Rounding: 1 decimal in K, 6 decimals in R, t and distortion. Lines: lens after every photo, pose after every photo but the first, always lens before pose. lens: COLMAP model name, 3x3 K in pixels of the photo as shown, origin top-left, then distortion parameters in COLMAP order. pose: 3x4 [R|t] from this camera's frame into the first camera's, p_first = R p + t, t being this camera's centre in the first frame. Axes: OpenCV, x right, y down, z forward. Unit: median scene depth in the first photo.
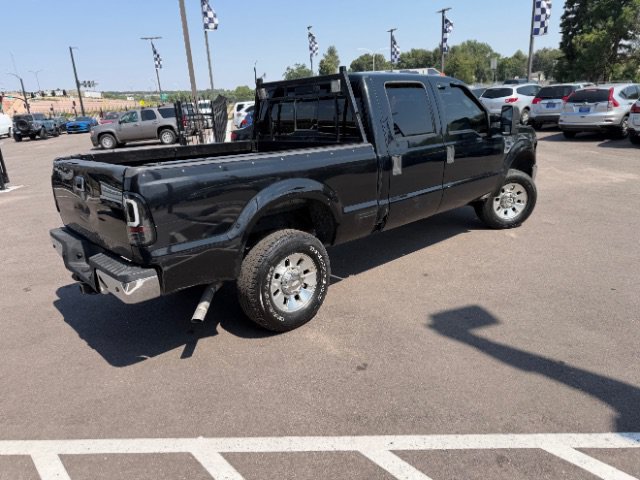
lens RADIAL K [[452.0, 0, 318.0], [0, 452.0, 244.8], [0, 0, 1]] dist [0.021119, -0.030024]
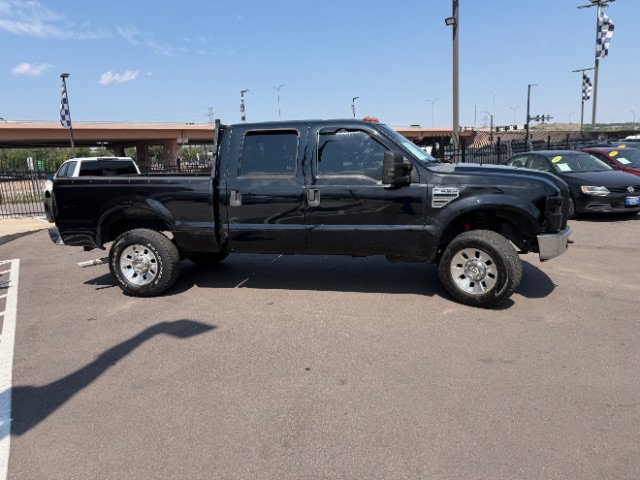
lens RADIAL K [[452.0, 0, 317.2], [0, 452.0, 238.6], [0, 0, 1]] dist [0.021119, -0.030024]
pose [[0.582817, 0.173254, -0.793919, 1.094089], [-0.235460, 0.971099, 0.039068, -0.147490], [0.777742, 0.164166, 0.606767, 0.398912]]
